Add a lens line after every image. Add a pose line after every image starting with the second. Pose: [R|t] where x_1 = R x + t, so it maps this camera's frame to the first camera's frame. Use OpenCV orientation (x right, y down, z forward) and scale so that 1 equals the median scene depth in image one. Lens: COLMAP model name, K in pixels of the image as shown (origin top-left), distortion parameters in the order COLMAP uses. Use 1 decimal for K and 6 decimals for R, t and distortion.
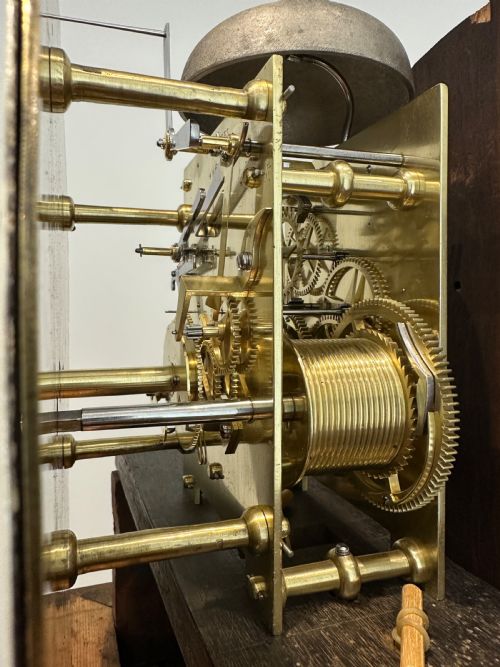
lens RADIAL K [[516.4, 0, 250.0], [0, 516.4, 329.3], [0, 0, 1]] dist [-0.002742, 0.052684]
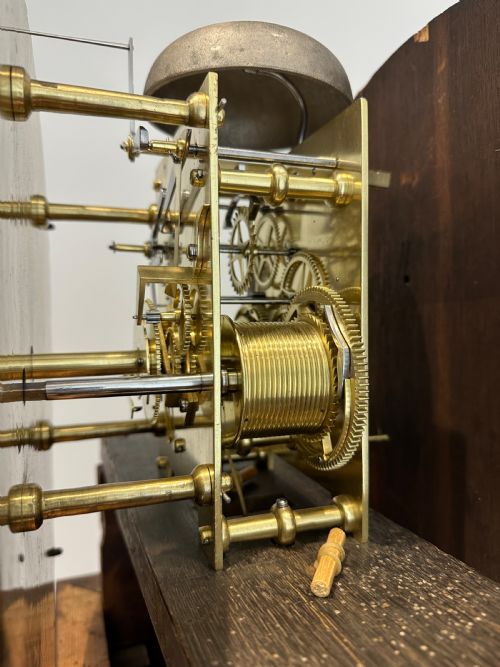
lens RADIAL K [[494.7, 0, 250.0], [0, 494.7, 333.5], [0, 0, 1]] dist [-0.005476, -0.004269]
pose [[0.999057, -0.008404, 0.042592, 0.065050], [0.007704, 0.999833, 0.016569, 0.029059], [-0.042725, -0.016226, 0.998955, -0.089835]]
